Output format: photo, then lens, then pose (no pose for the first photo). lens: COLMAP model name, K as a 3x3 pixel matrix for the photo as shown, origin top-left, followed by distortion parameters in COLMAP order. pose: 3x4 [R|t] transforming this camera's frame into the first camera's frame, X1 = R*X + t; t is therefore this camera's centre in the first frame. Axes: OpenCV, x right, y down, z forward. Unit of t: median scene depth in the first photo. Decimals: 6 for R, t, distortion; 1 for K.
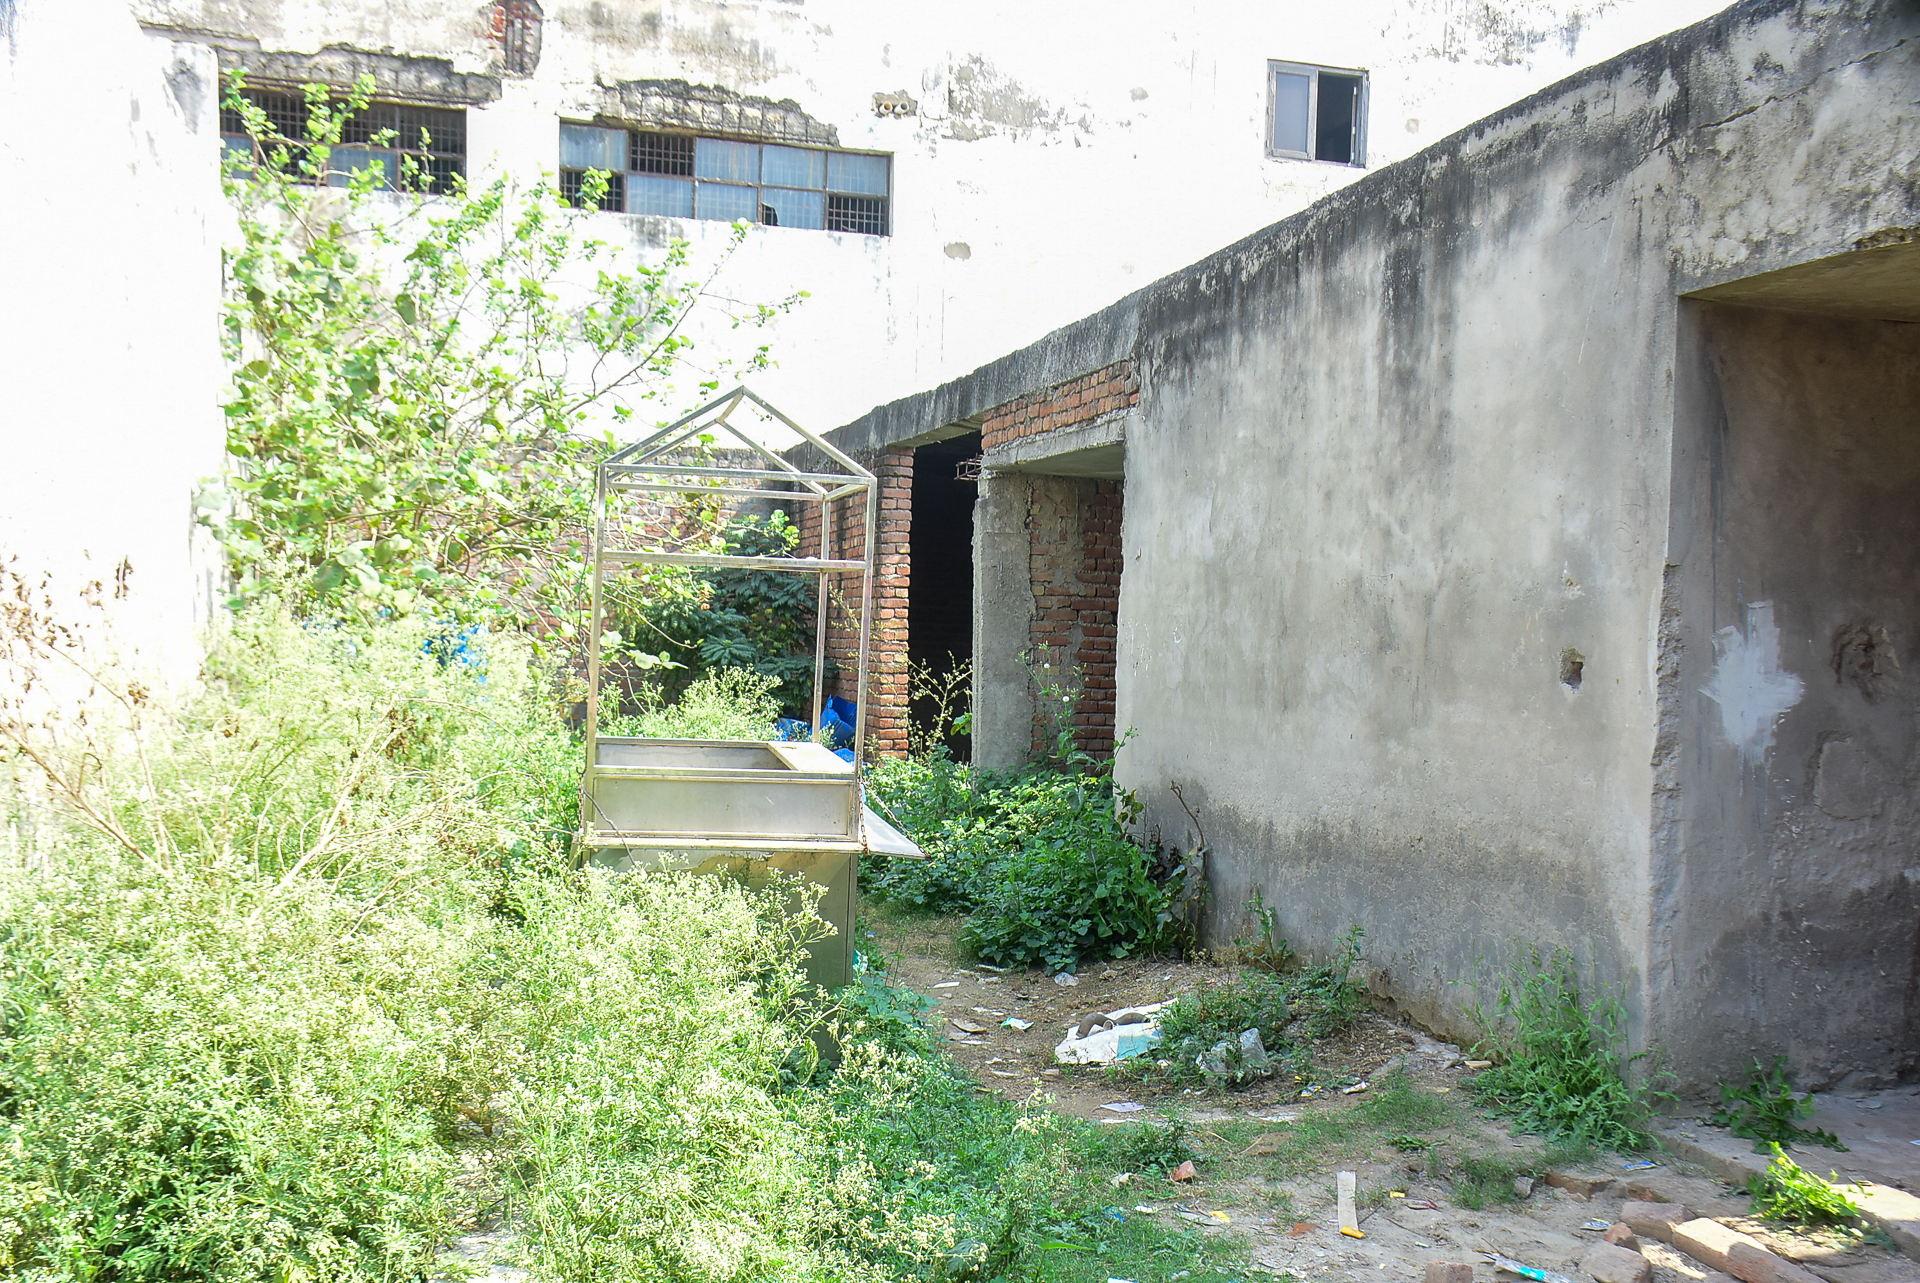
lens RADIAL K [[1858.6, 0, 956.3], [0, 1858.6, 715.7], [0, 0, 1]] dist [-0.049791, 0.195024]
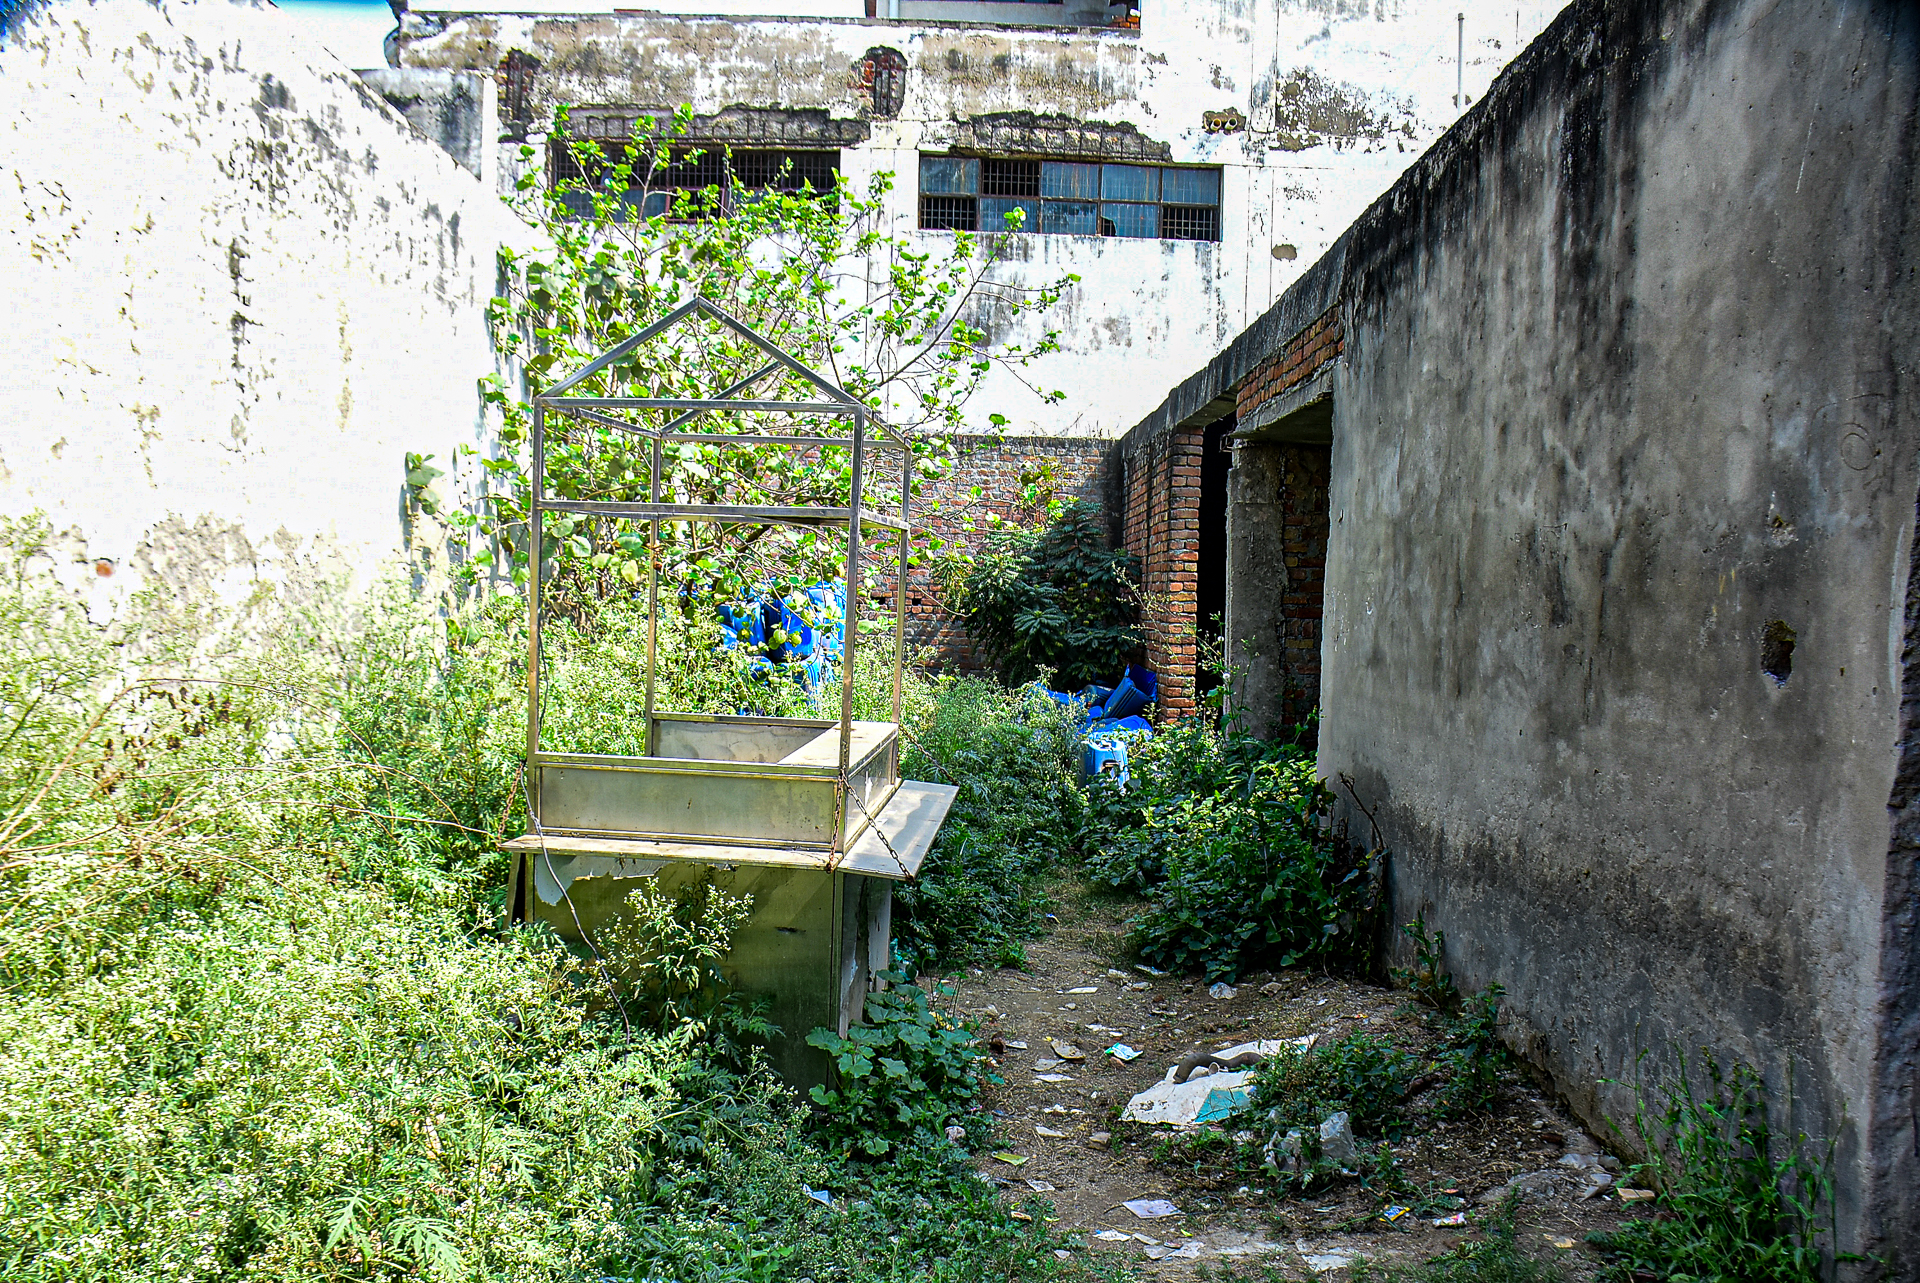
lens RADIAL K [[1513.4, 0, 959.8], [0, 1513.4, 712.3], [0, 0, 1]] dist [-0.142744, 0.127929]
pose [[0.964526, 0.021022, -0.263151, 0.122167], [-0.014782, 0.999561, 0.025670, -0.008166], [0.263575, -0.020869, 0.964413, 0.268637]]
